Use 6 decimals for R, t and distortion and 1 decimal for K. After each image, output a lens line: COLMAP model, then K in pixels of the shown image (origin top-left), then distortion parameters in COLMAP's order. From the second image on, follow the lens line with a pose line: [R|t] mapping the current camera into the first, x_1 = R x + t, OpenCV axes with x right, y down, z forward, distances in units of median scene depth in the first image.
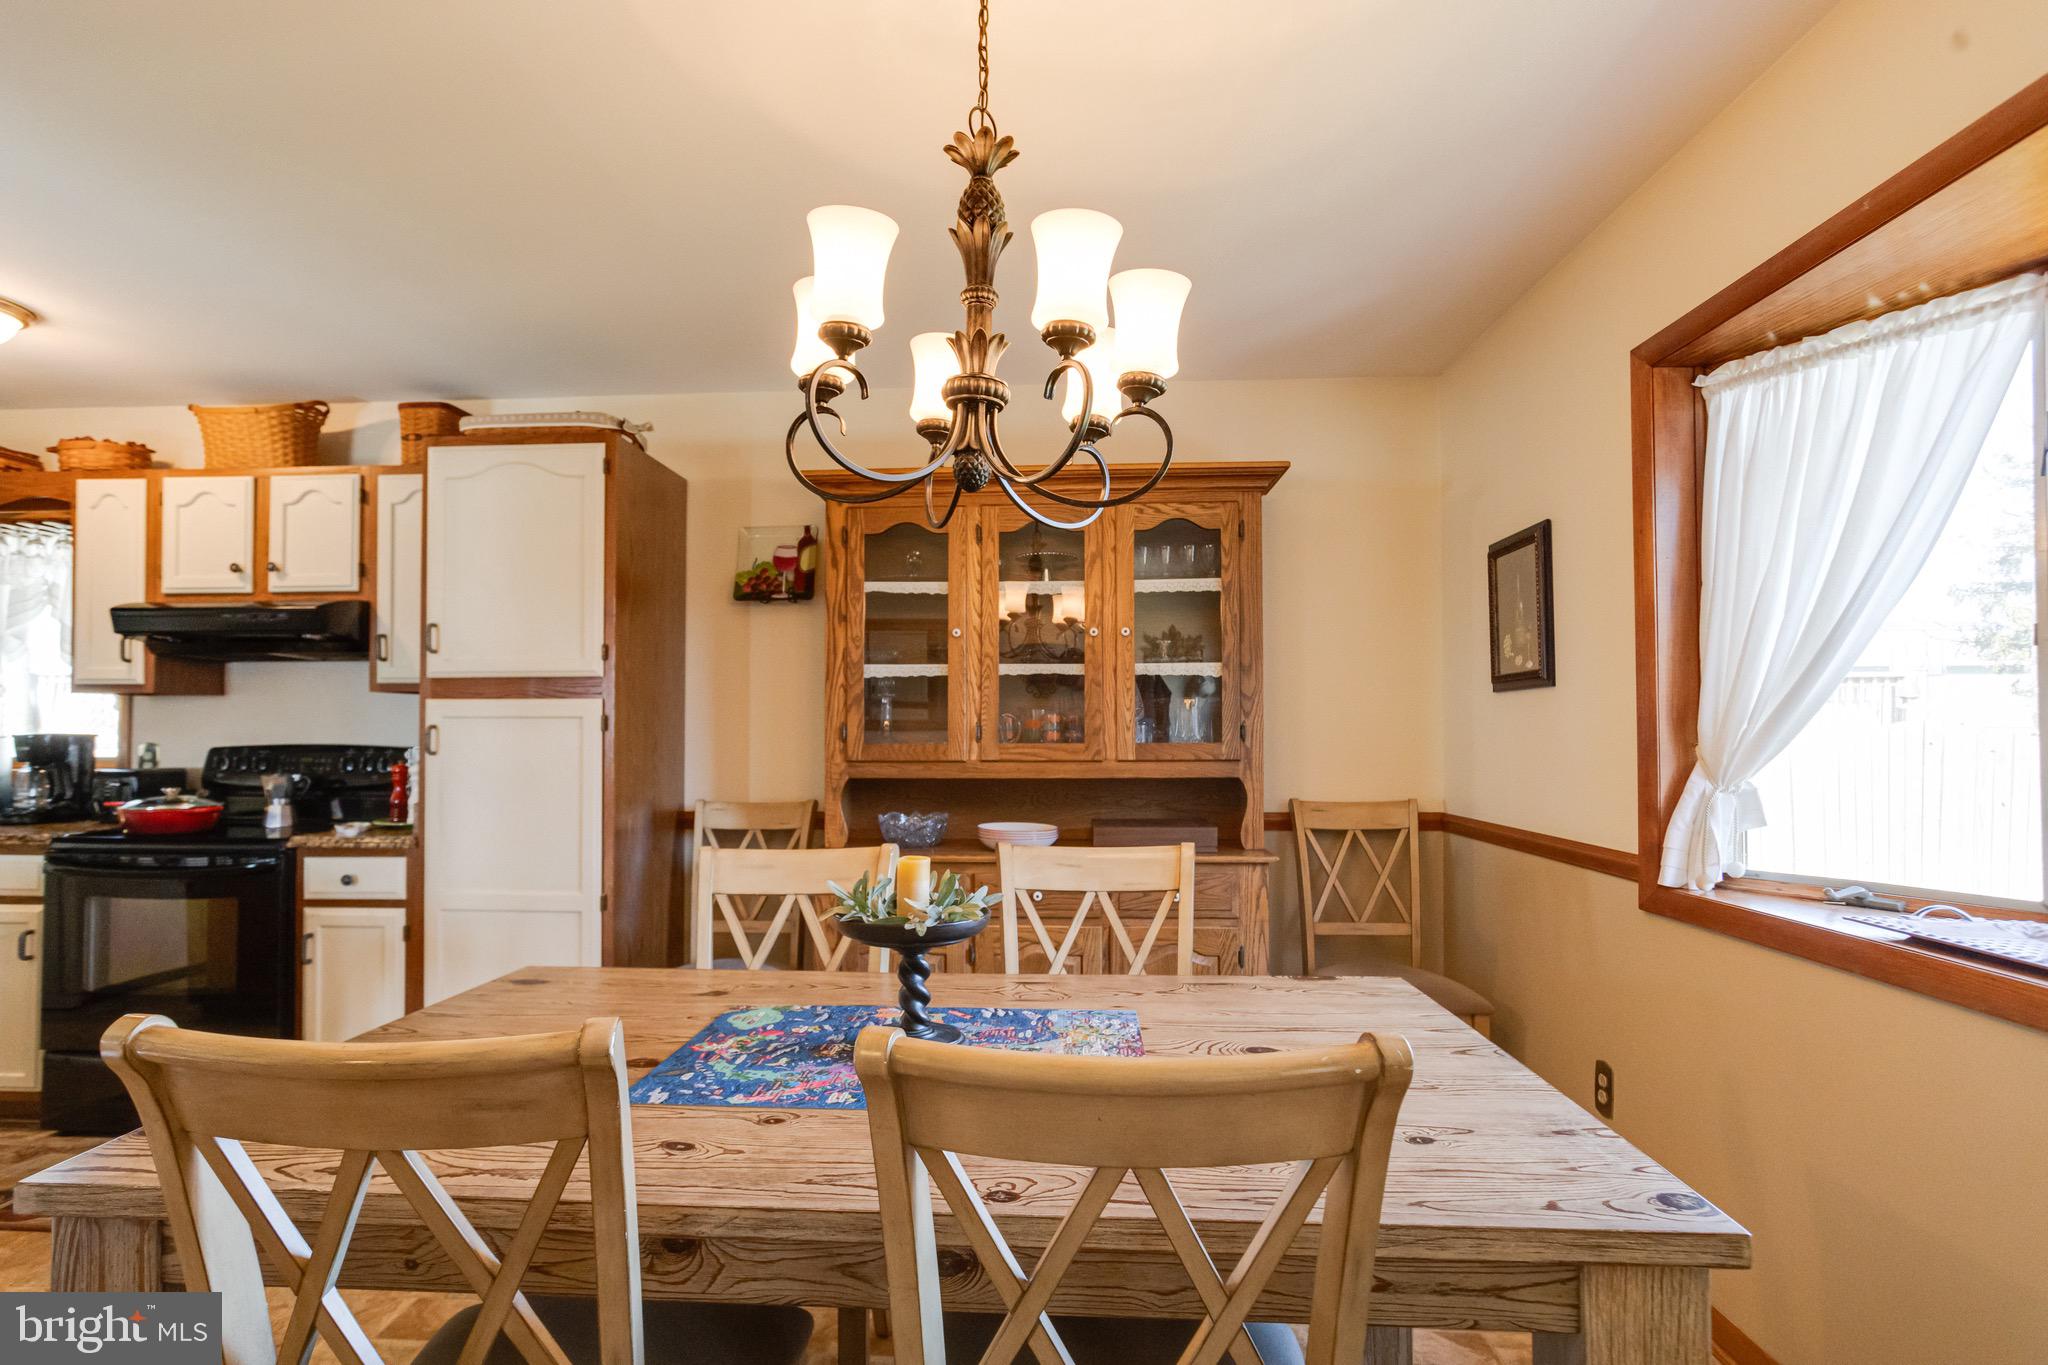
lens RADIAL K [[1020.8, 0, 999.8], [0, 1020.8, 714.4], [0, 0, 1]] dist [-0.019155, 0.016247]
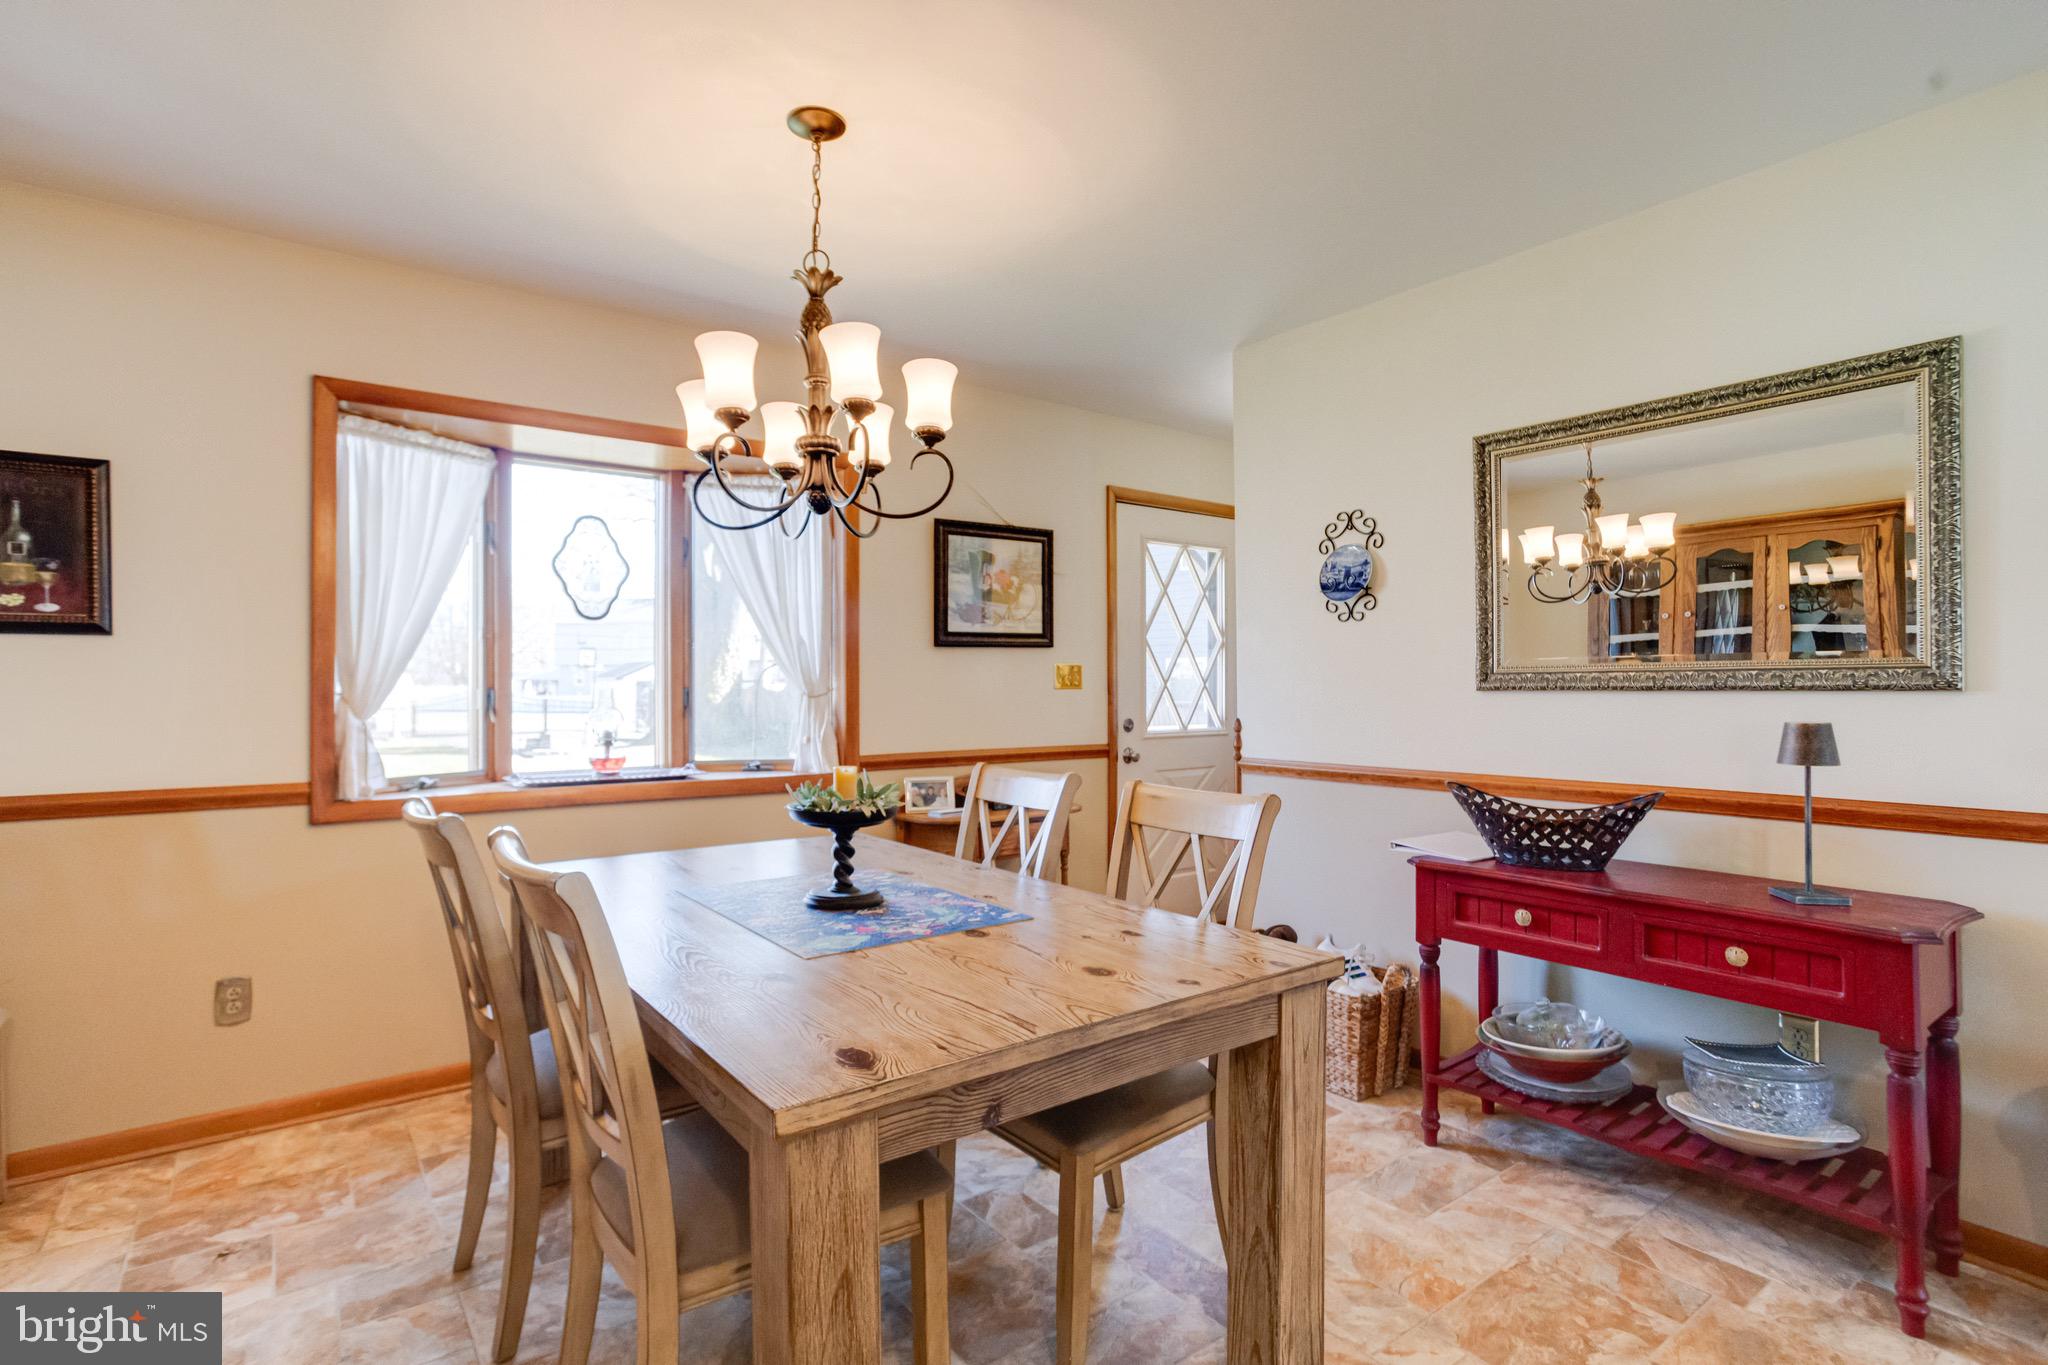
lens RADIAL K [[1020.8, 0, 993.0], [0, 1020.8, 658.1], [0, 0, 1]] dist [-0.019155, 0.016247]
pose [[-0.636766, 0.019776, 0.770803, -0.578590], [-0.010739, 0.999347, -0.034511, 0.013491], [-0.770982, -0.030253, -0.636138, 0.760859]]
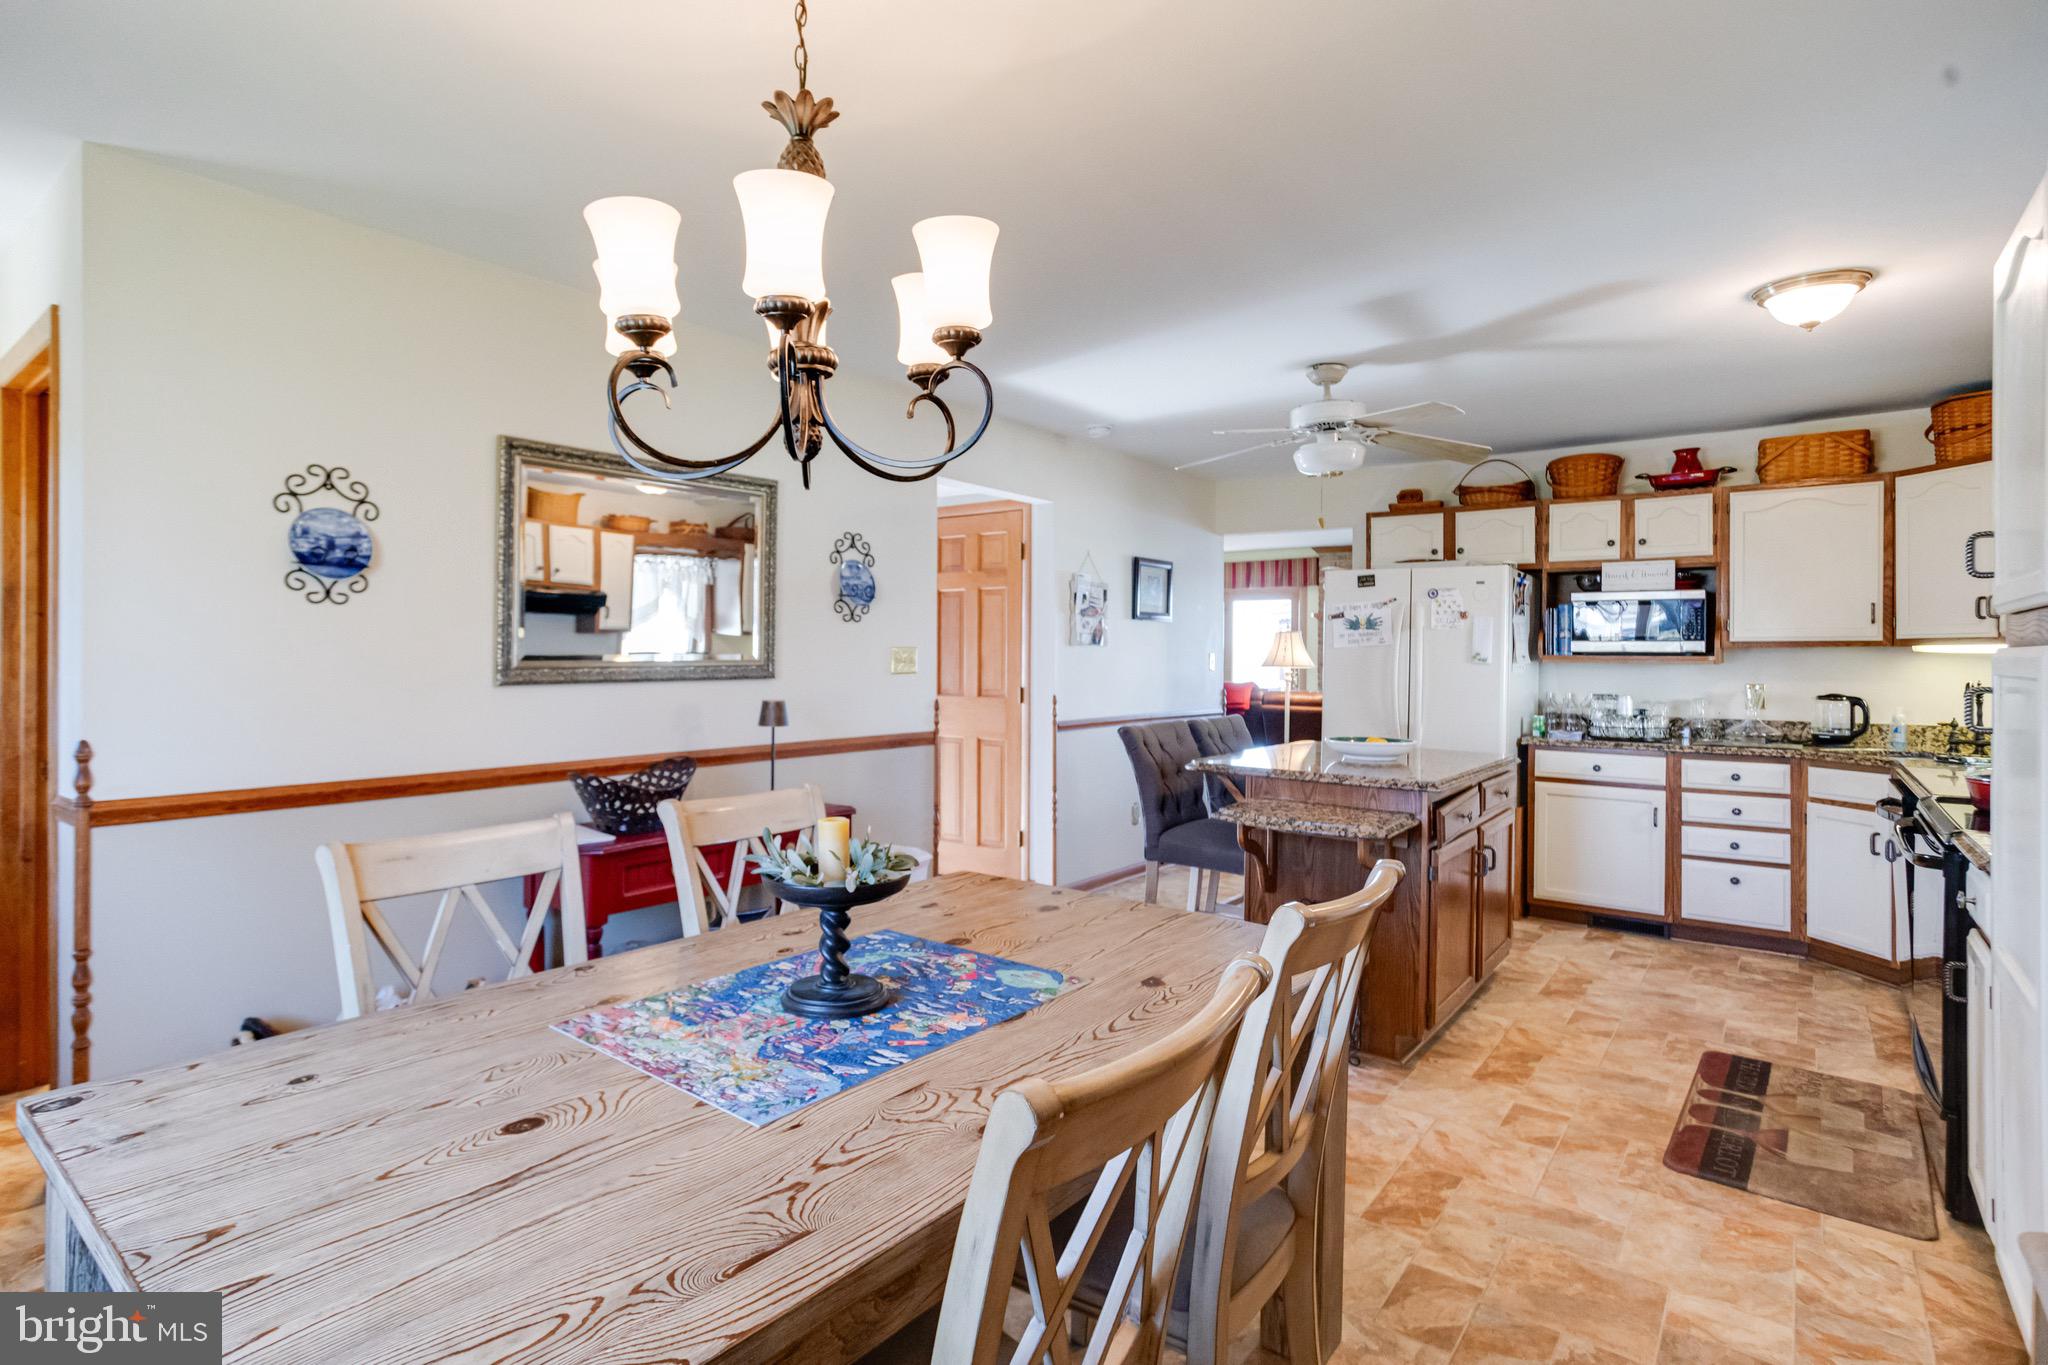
lens RADIAL K [[1020.8, 0, 1007.2], [0, 1020.8, 652.3], [0, 0, 1]] dist [-0.019155, 0.016247]
pose [[-0.564249, -0.003087, -0.825599, 0.298124], [0.007504, 0.999933, -0.008867, -0.010249], [0.825570, -0.011199, -0.564188, 0.753329]]
